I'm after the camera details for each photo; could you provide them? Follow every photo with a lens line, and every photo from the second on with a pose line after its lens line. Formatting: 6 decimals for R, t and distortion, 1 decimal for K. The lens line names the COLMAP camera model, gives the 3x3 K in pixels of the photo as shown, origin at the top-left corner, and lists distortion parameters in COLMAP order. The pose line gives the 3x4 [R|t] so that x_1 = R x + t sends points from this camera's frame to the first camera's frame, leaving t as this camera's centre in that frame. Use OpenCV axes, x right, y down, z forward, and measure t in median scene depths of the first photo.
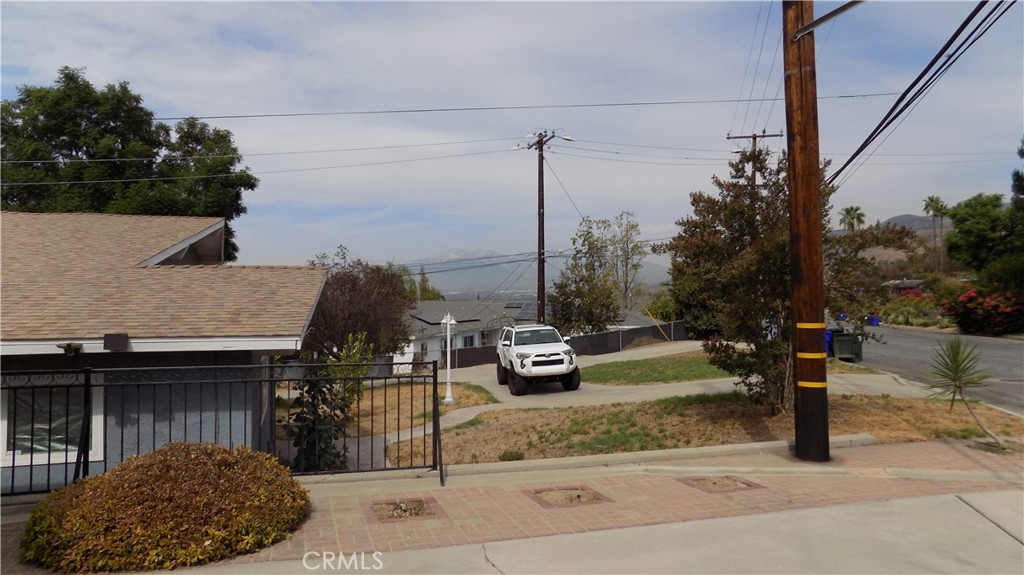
lens RADIAL K [[686.2, 0, 510.1], [0, 686.2, 287.7], [0, 0, 1]] dist [-0.046947, 0.036604]
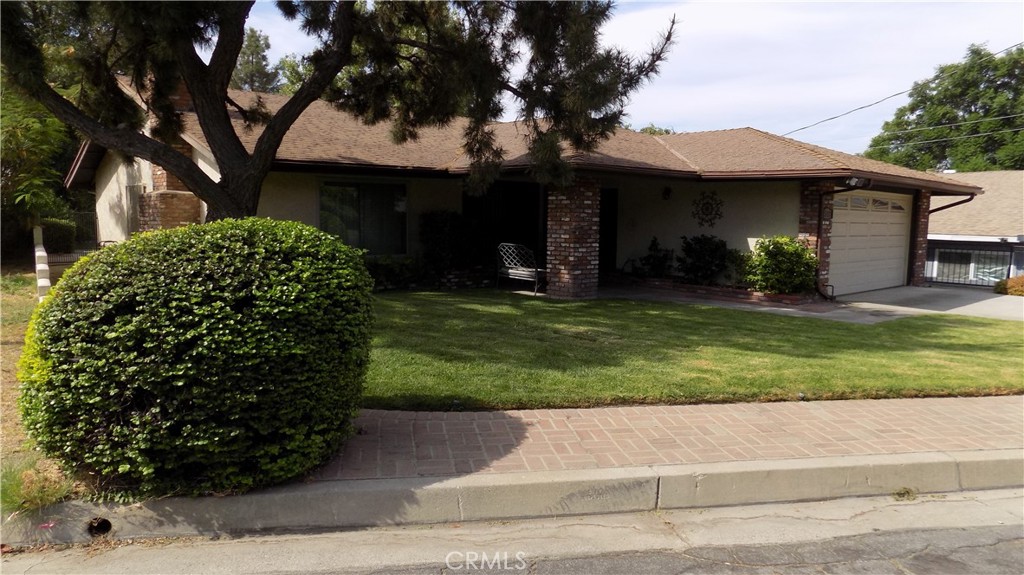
lens RADIAL K [[686.2, 0, 516.2], [0, 686.2, 287.0], [0, 0, 1]] dist [-0.046947, 0.036604]
pose [[0.427436, 0.101682, -0.898309, 0.185704], [-0.004161, 0.993865, 0.110518, -0.002068], [0.904036, -0.043501, 0.425237, -0.370329]]
